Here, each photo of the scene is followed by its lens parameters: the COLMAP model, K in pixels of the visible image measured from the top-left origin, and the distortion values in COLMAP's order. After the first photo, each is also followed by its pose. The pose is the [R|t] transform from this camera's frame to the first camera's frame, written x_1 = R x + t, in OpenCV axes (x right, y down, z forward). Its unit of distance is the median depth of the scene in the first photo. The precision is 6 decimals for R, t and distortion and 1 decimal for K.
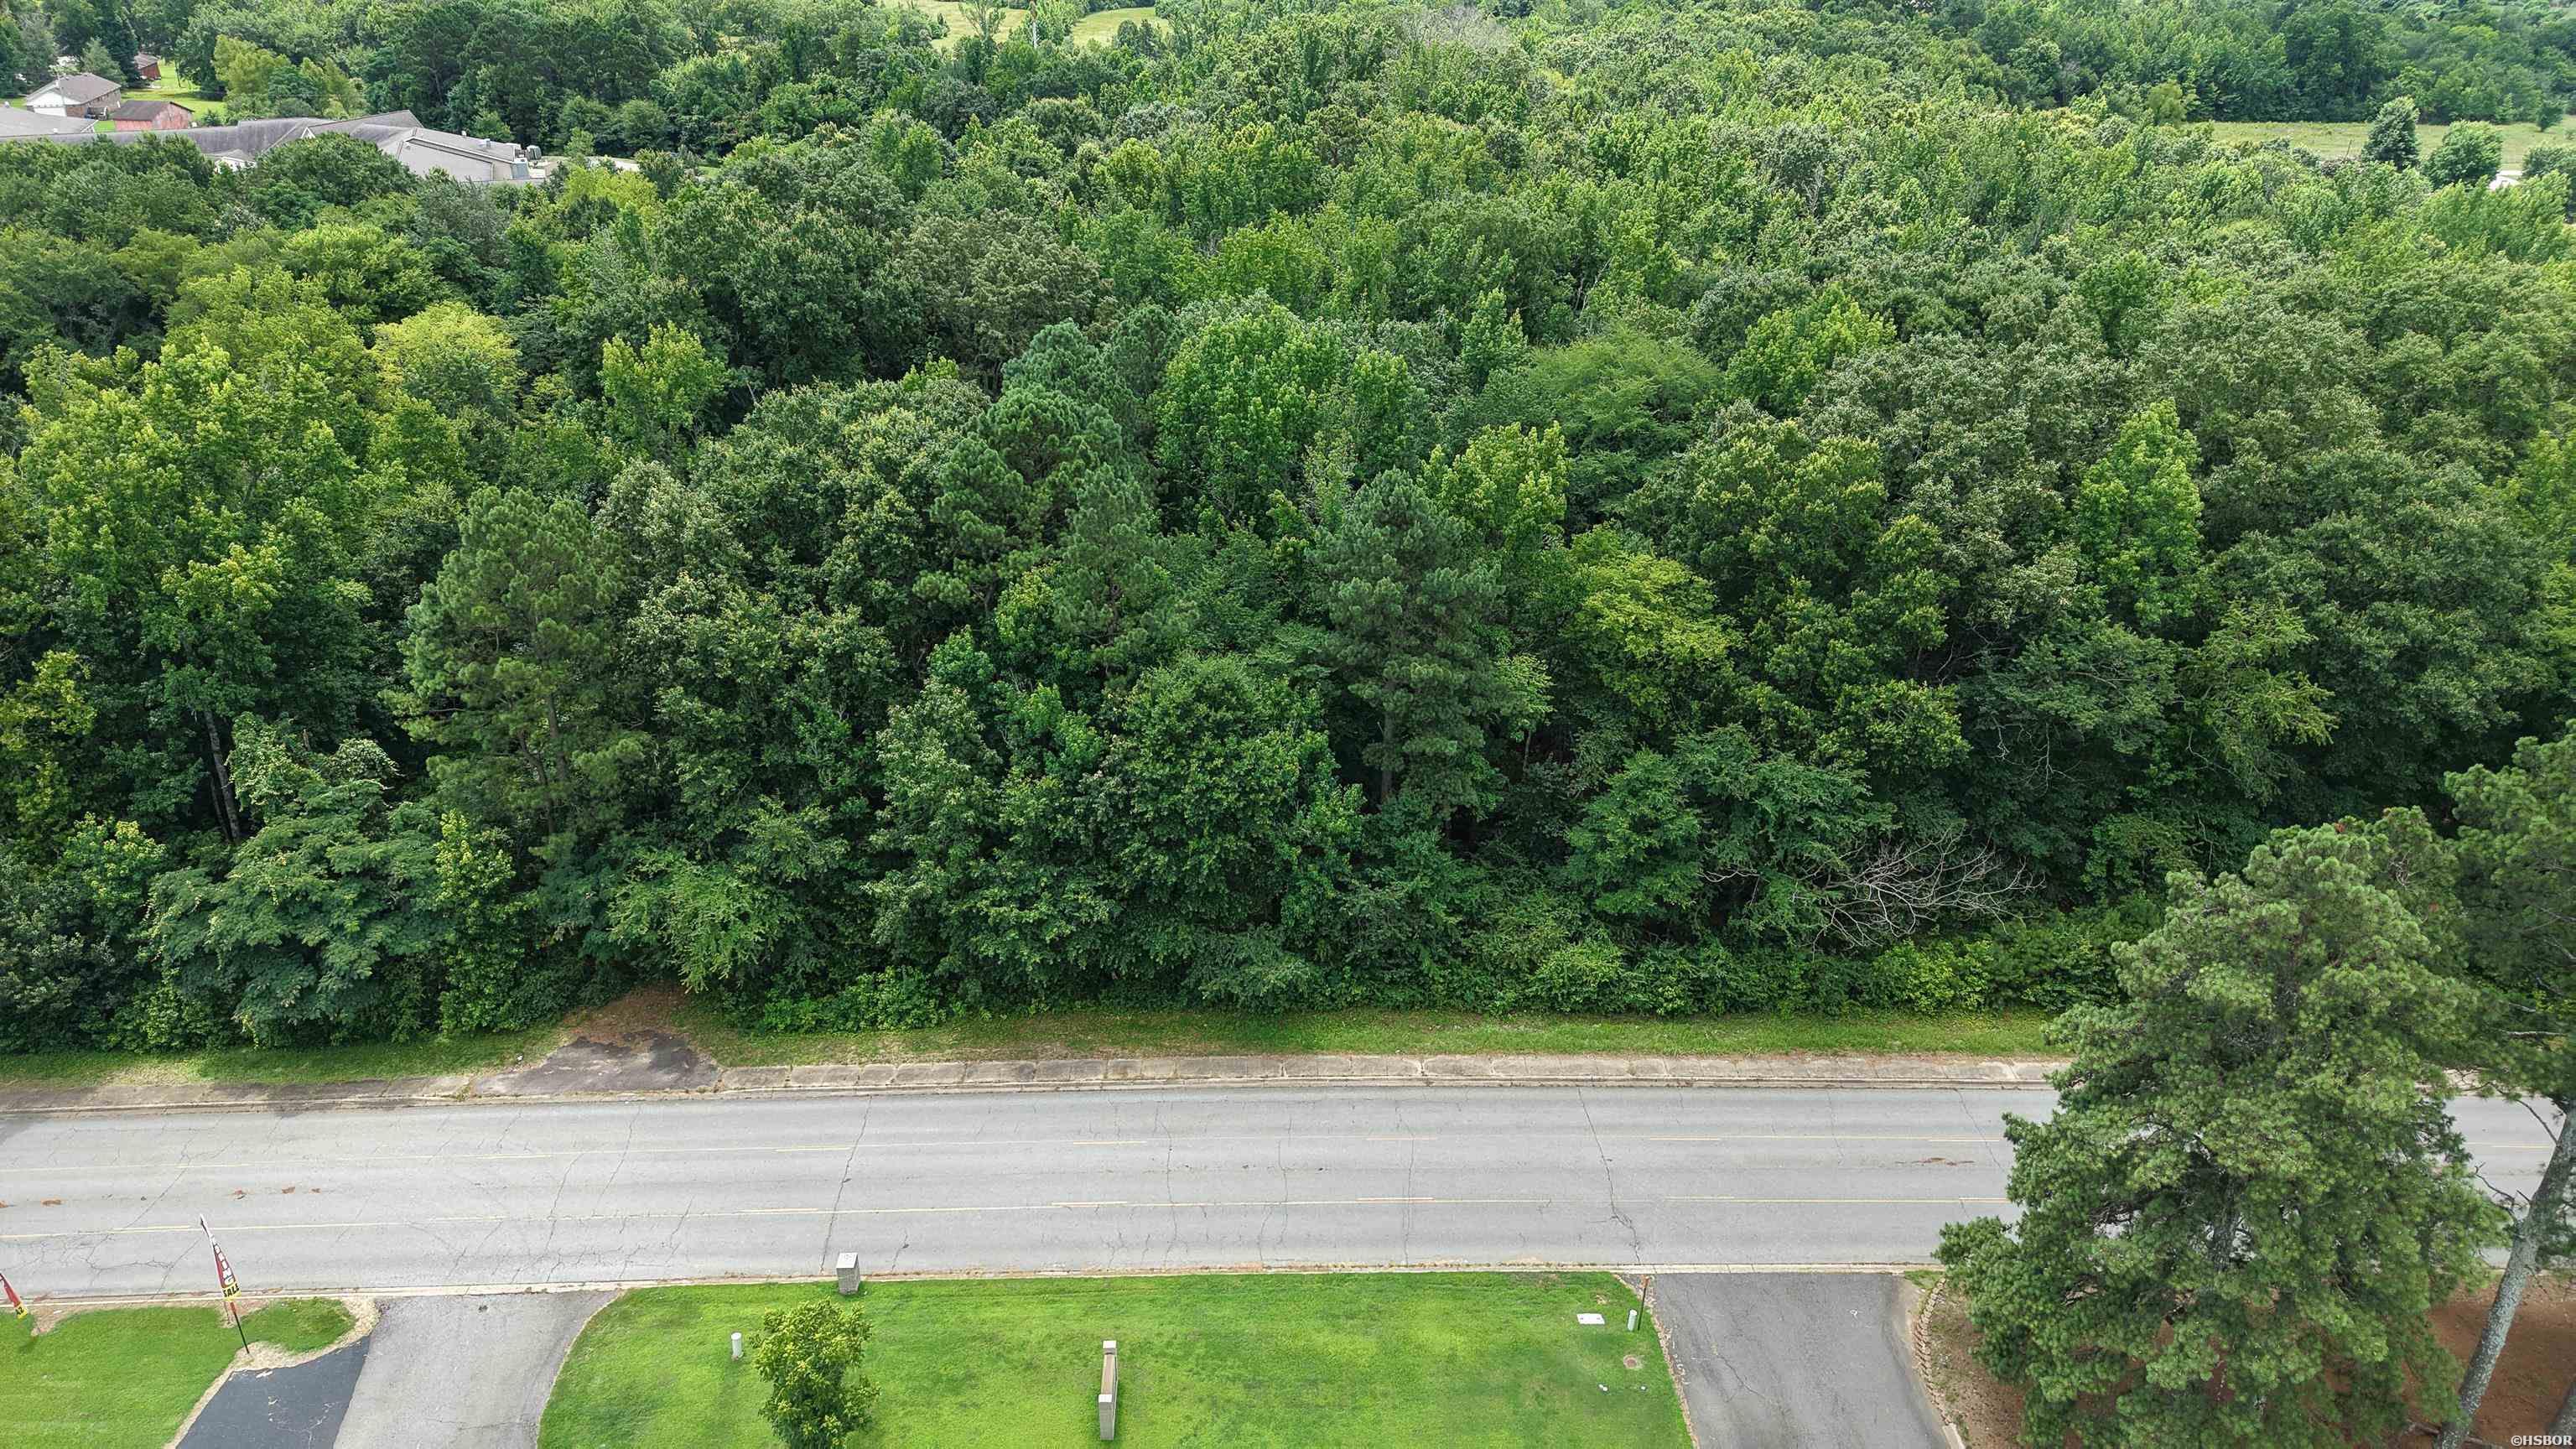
lens RADIAL K [[1730.2, 0, 1287.0], [0, 1730.2, 727.8], [0, 0, 1]] dist [0.019815, -0.006851]
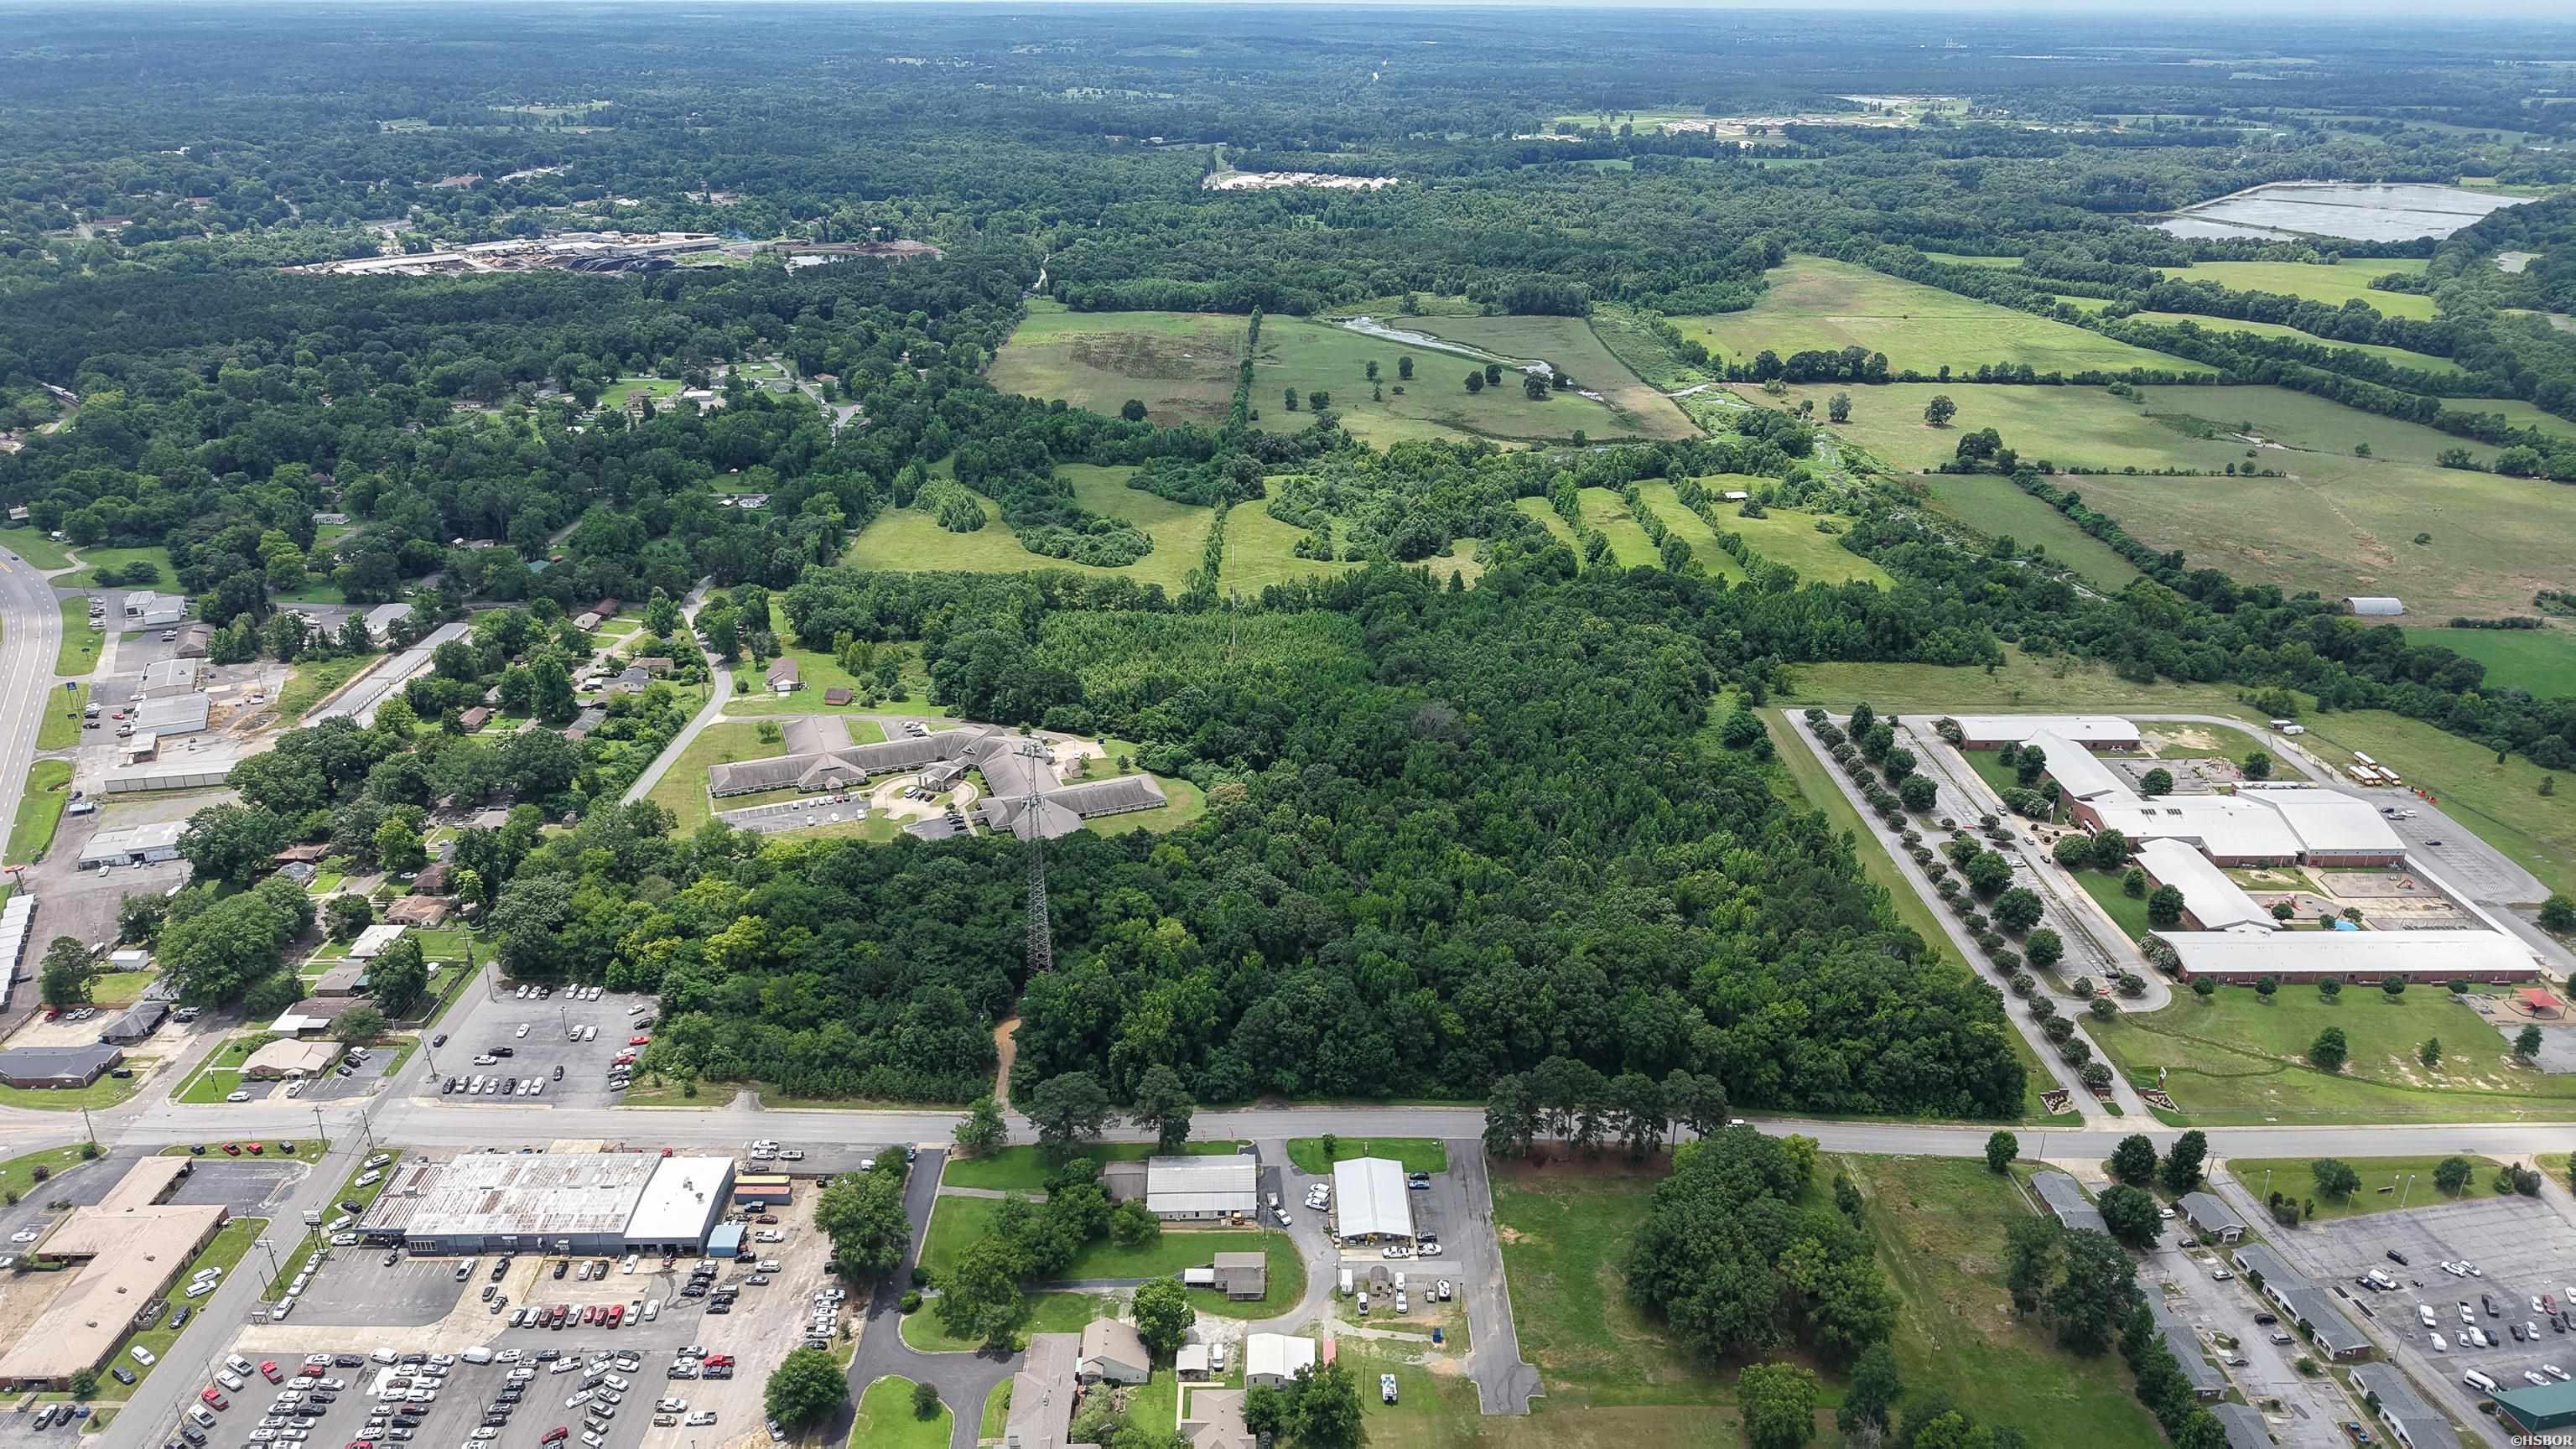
lens RADIAL K [[1730.2, 0, 1287.7], [0, 1730.2, 716.1], [0, 0, 1]] dist [0.019815, -0.006851]
pose [[0.999892, 0.010517, 0.010283, -0.390468], [-0.009342, 0.994077, -0.108278, -0.455423], [-0.011361, 0.108170, 0.994068, -4.701063]]
